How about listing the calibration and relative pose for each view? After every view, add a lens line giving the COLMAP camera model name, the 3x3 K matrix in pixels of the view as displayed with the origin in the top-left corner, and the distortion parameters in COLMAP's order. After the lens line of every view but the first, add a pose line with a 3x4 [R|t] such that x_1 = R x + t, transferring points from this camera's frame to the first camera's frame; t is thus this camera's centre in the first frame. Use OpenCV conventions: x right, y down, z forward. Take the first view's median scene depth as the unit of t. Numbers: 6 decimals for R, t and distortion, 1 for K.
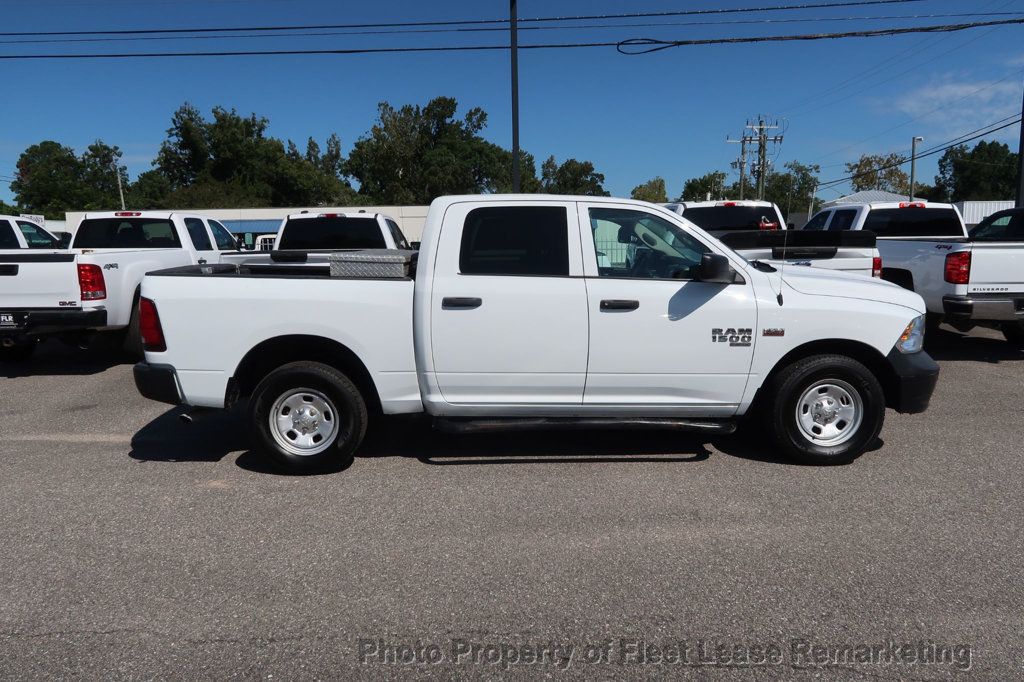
lens RADIAL K [[709.6, 0, 505.5], [0, 709.6, 347.4], [0, 0, 1]] dist [-0.029879, 0.008873]
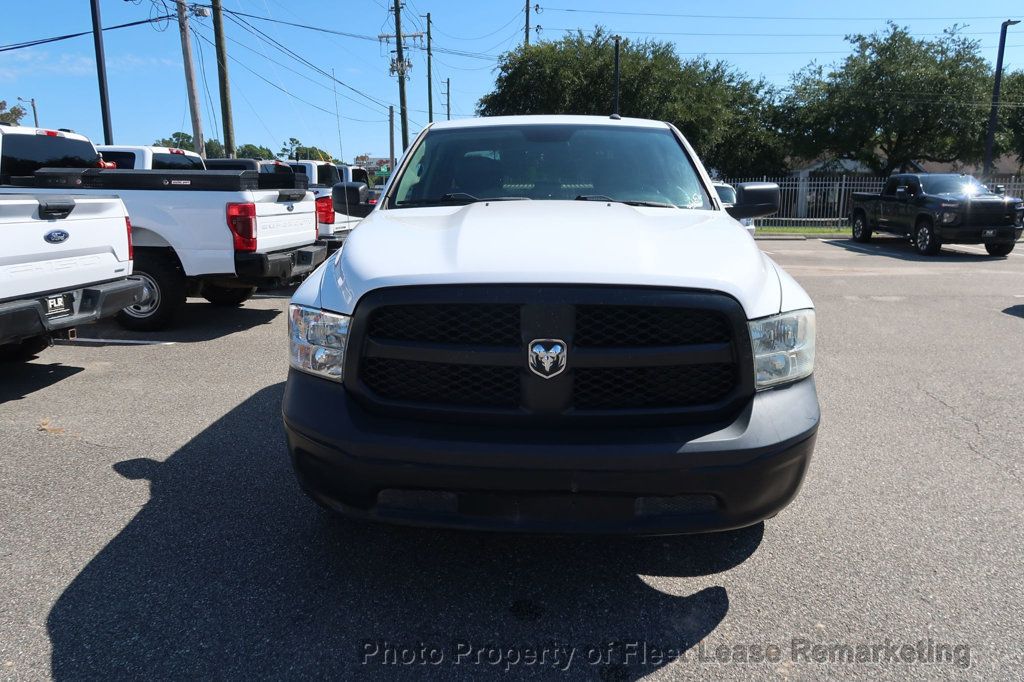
lens RADIAL K [[709.6, 0, 512.6], [0, 709.6, 342.6], [0, 0, 1]] dist [-0.029879, 0.008873]
pose [[0.095778, -0.189726, 0.977154, -0.076483], [0.142418, 0.974180, 0.175189, -0.009497], [-0.985162, 0.122385, 0.120325, 0.090221]]
